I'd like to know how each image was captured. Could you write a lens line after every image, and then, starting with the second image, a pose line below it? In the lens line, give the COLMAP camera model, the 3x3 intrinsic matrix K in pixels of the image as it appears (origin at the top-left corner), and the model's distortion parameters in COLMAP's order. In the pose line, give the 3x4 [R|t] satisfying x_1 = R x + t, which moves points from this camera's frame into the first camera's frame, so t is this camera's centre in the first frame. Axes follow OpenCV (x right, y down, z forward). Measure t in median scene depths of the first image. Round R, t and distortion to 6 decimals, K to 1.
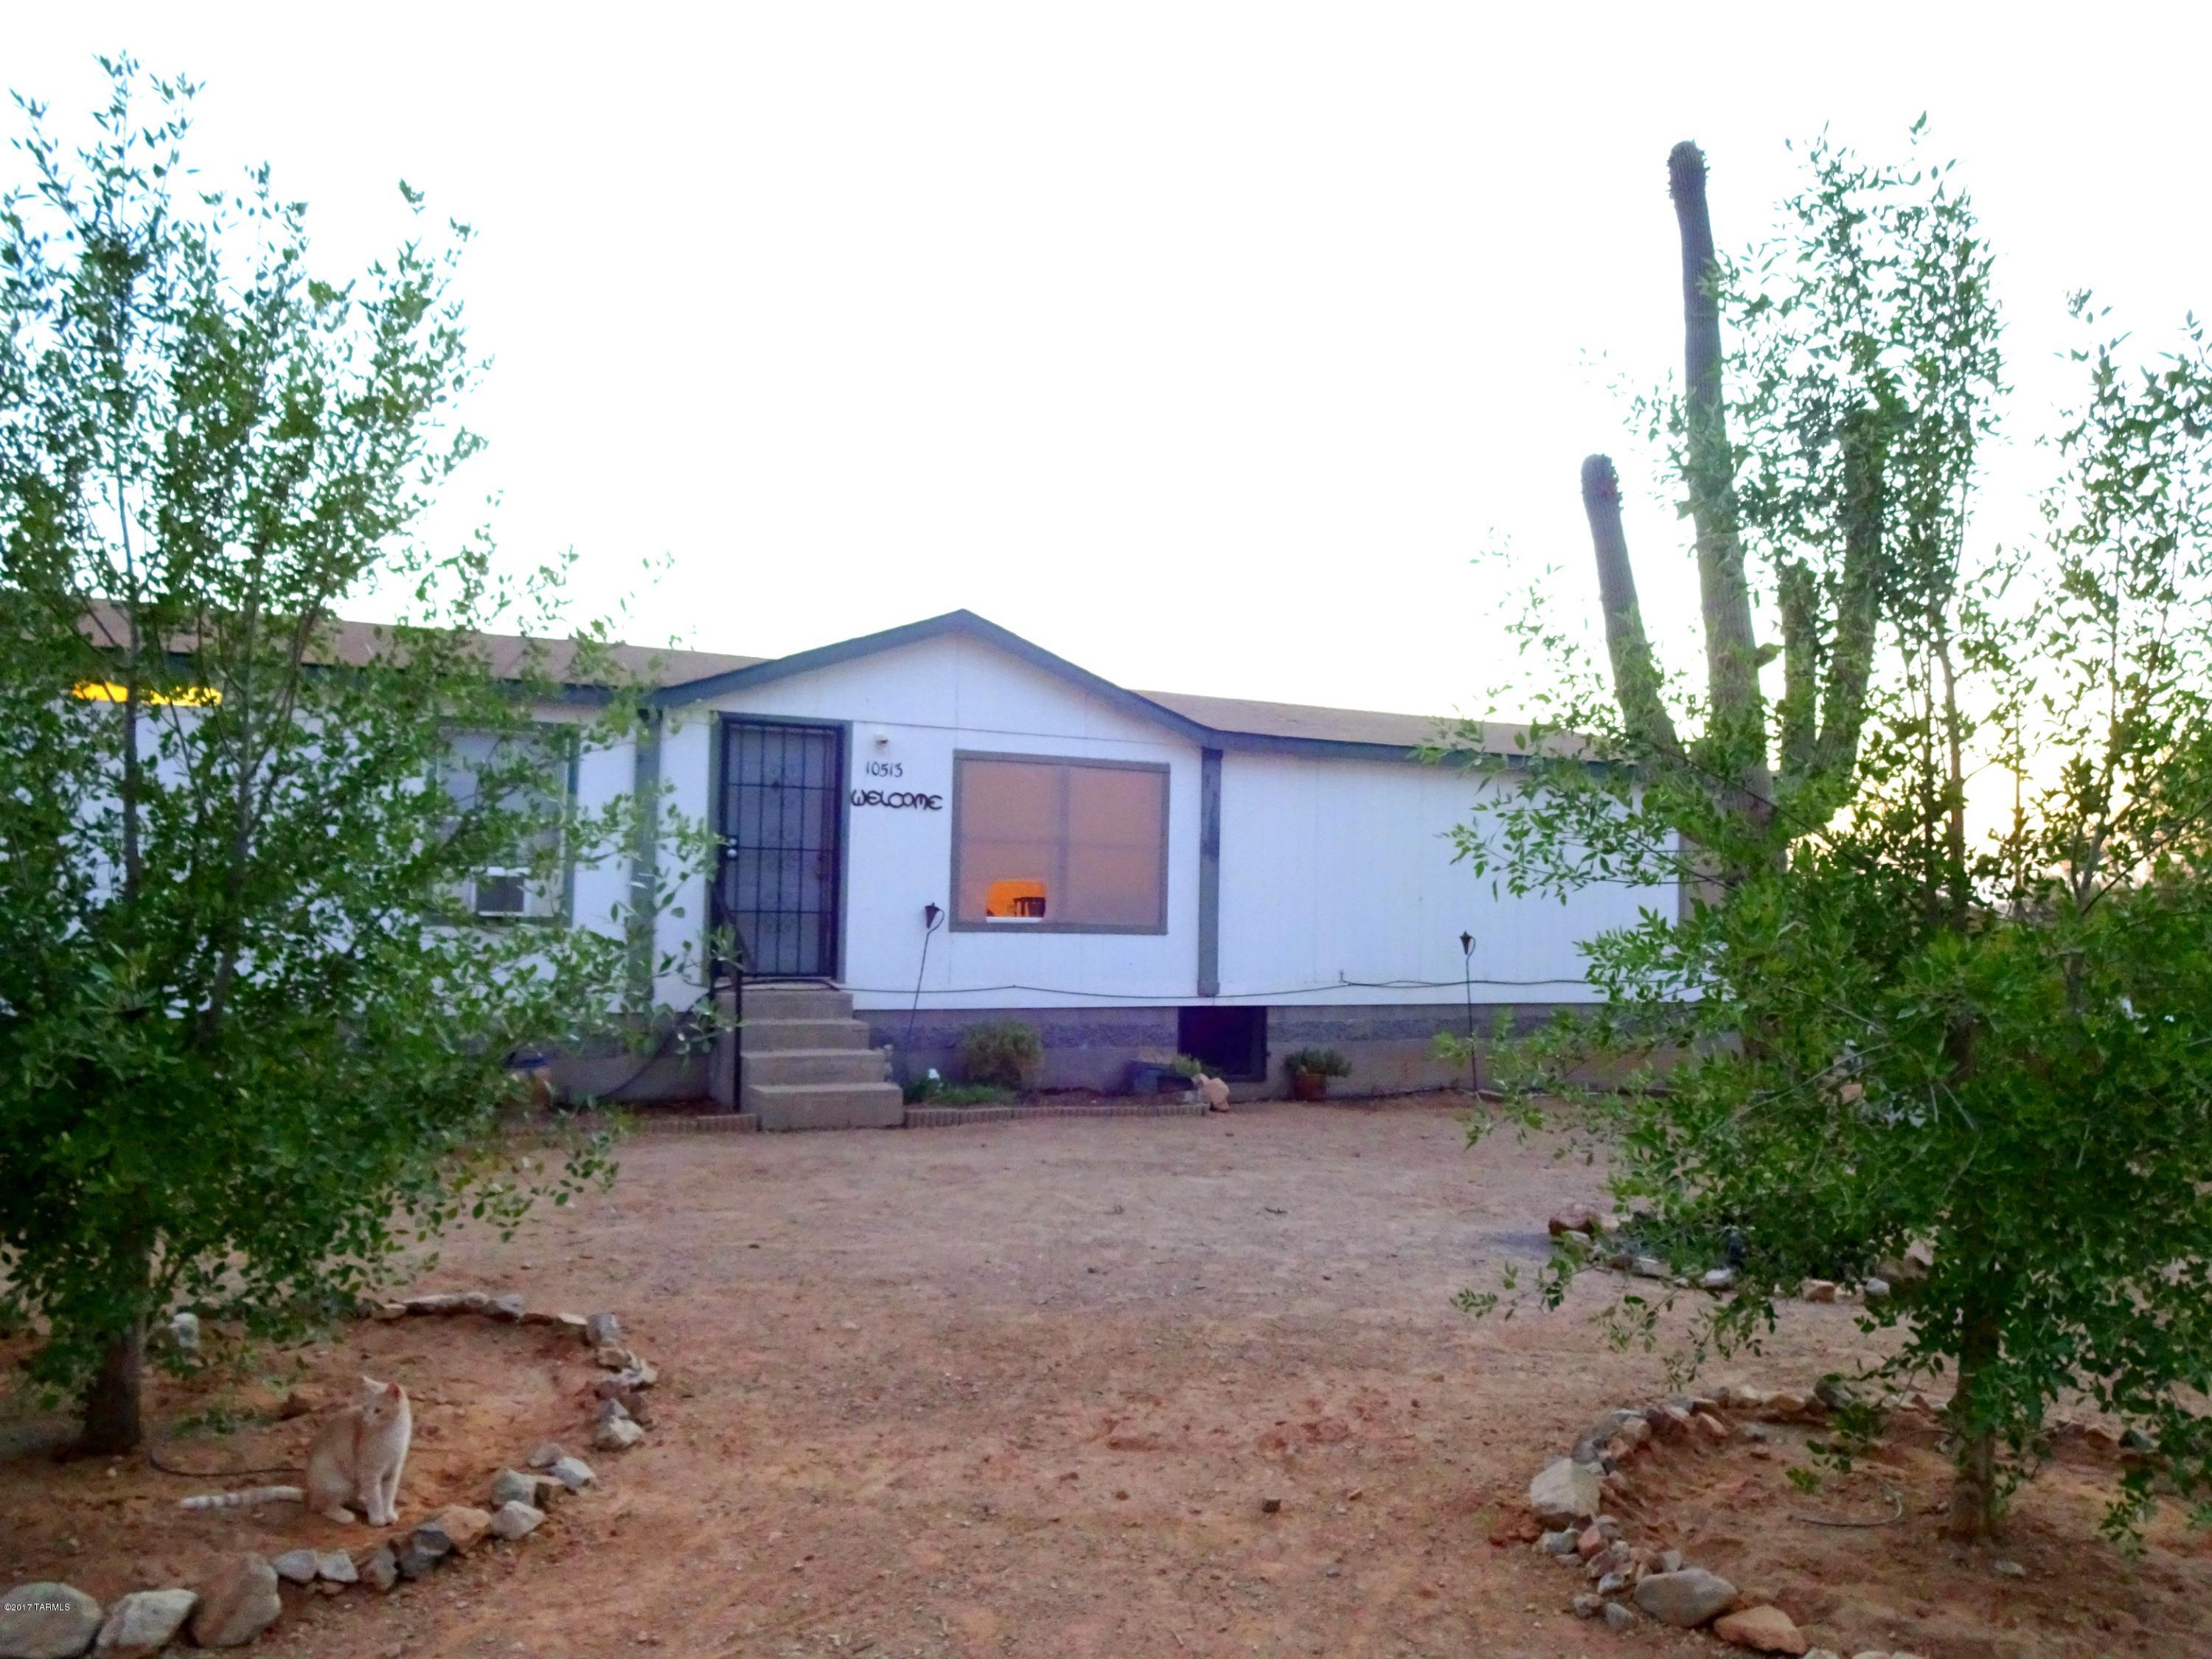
lens RADIAL K [[1658.2, 0, 1106.0], [0, 1658.2, 829.5], [0, 0, 1]] dist [-0.005113, 0.034914]
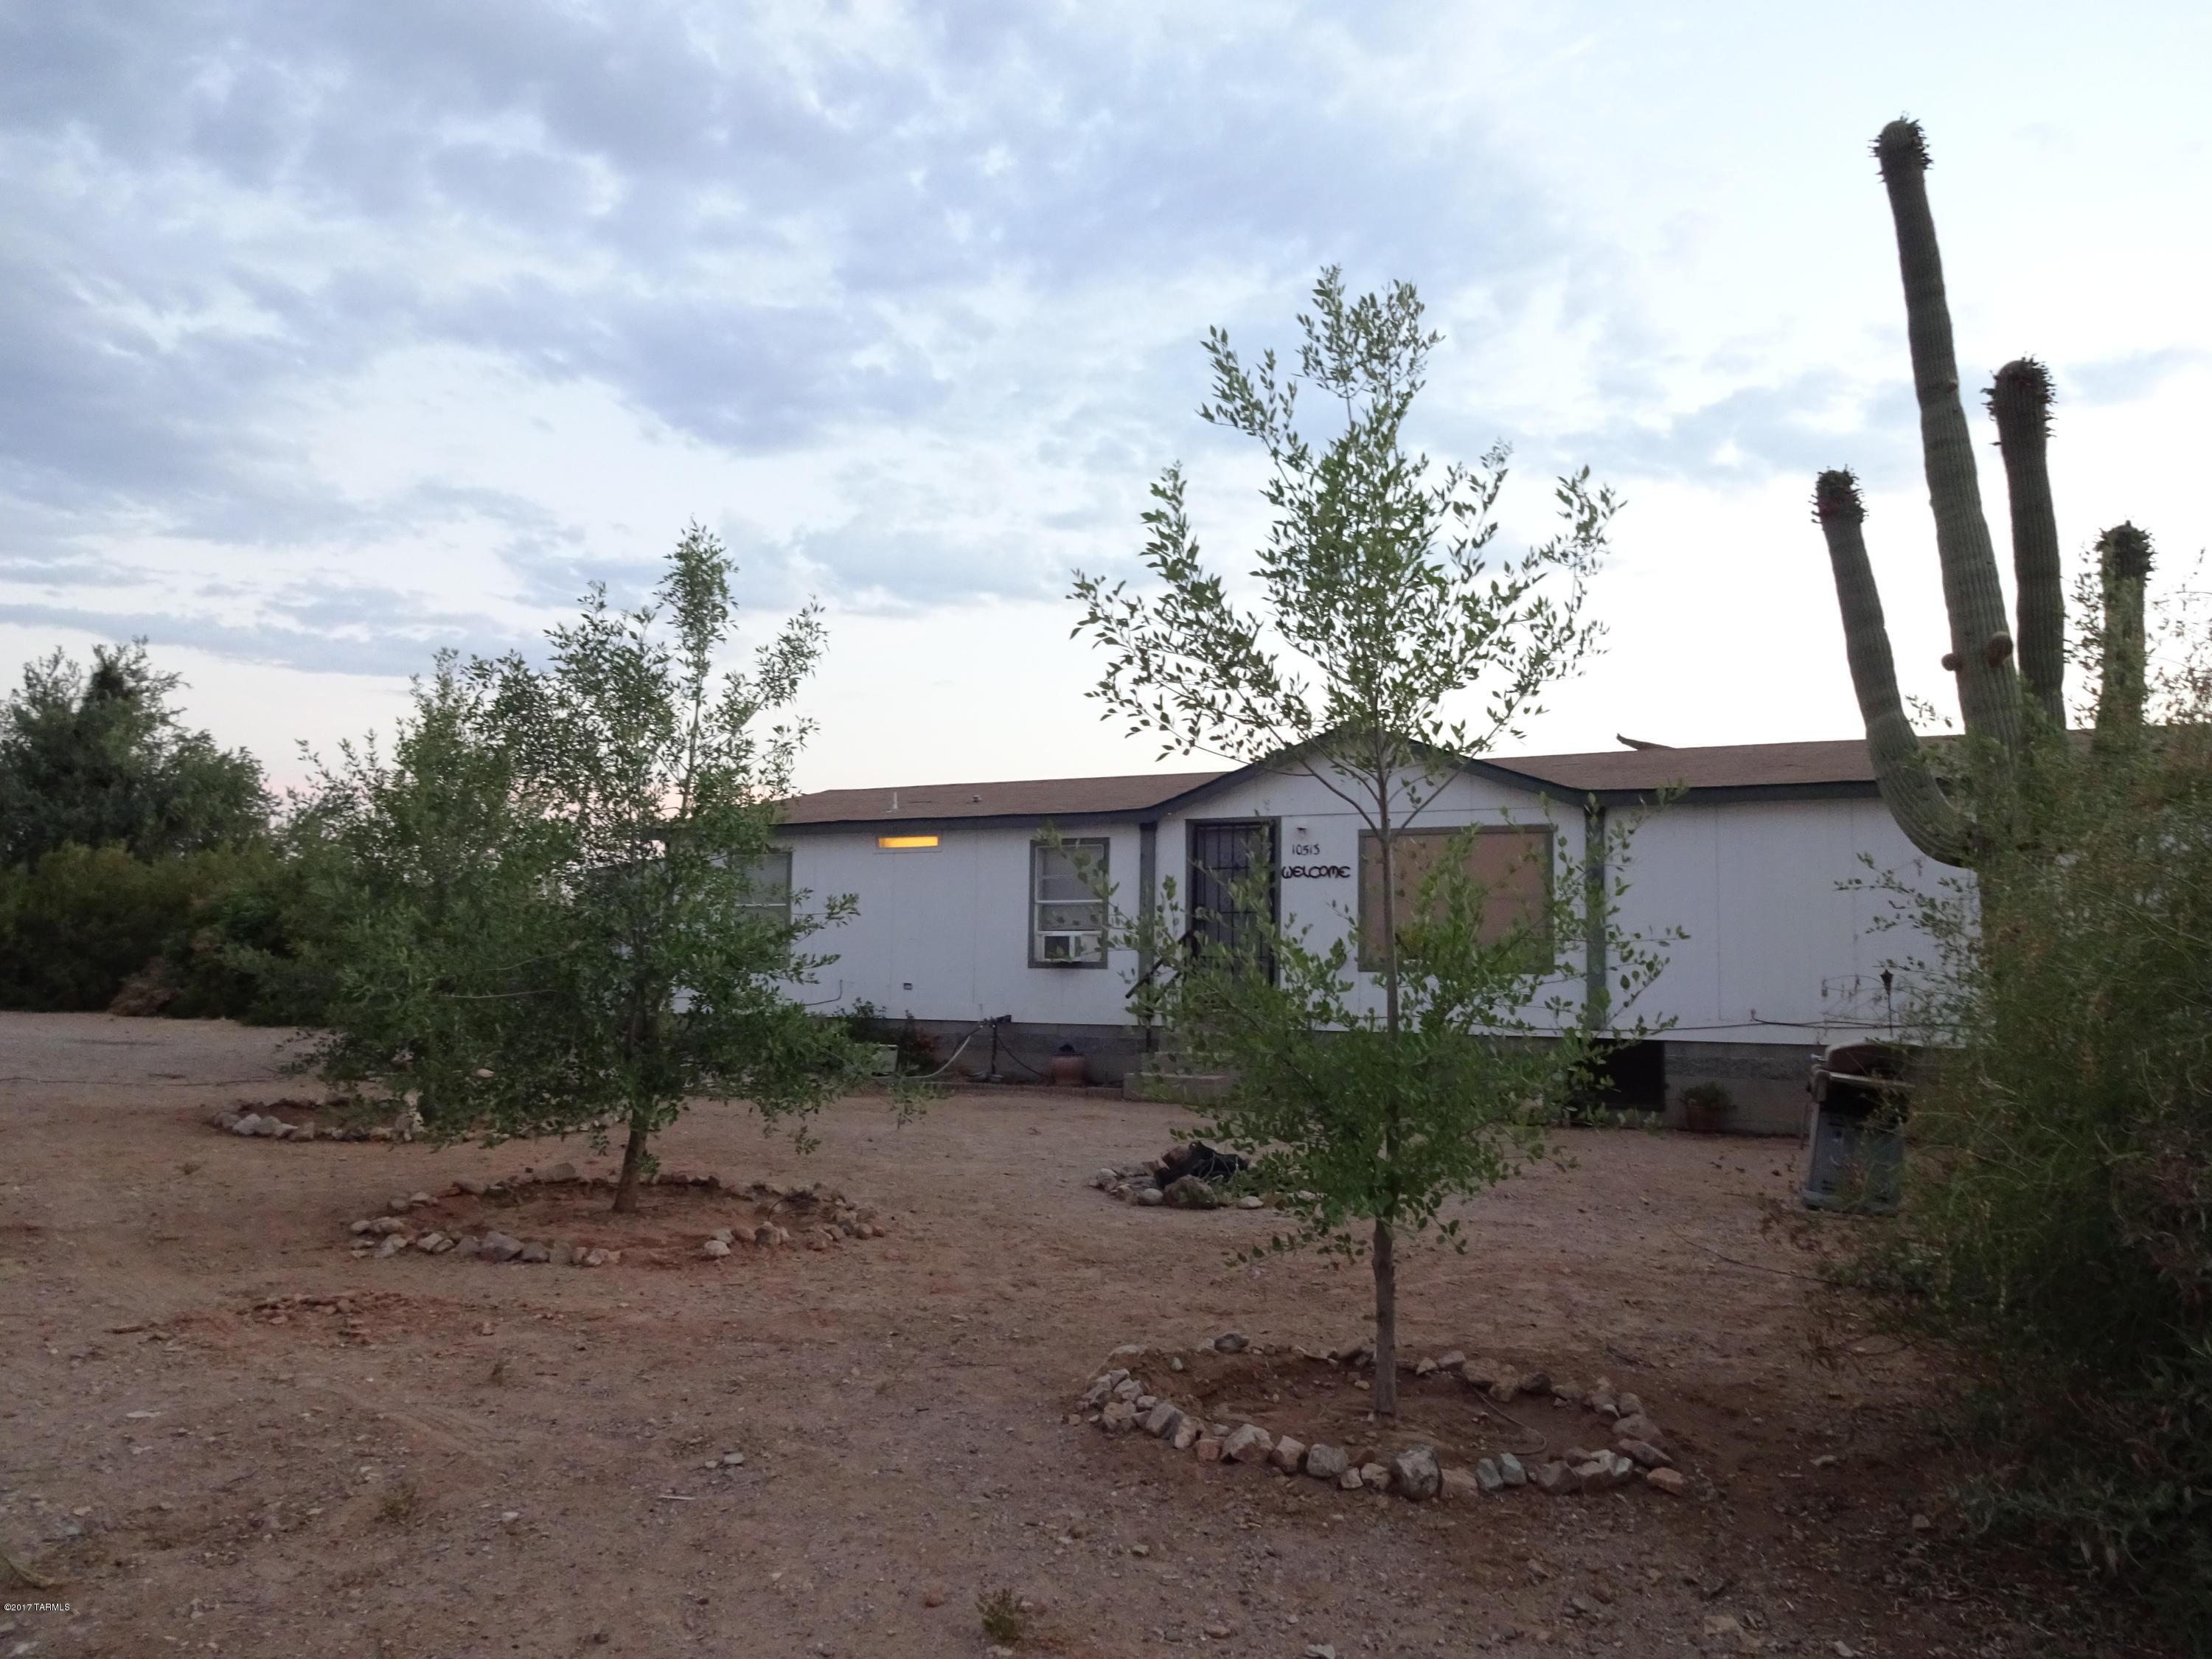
lens RADIAL K [[1658.2, 0, 1106.0], [0, 1658.2, 829.5], [0, 0, 1]] dist [-0.005113, 0.034914]
pose [[0.597058, -0.095257, -0.796522, 0.812429], [0.029554, 0.994863, -0.096824, 0.069917], [0.801654, 0.034269, 0.596806, 0.081754]]
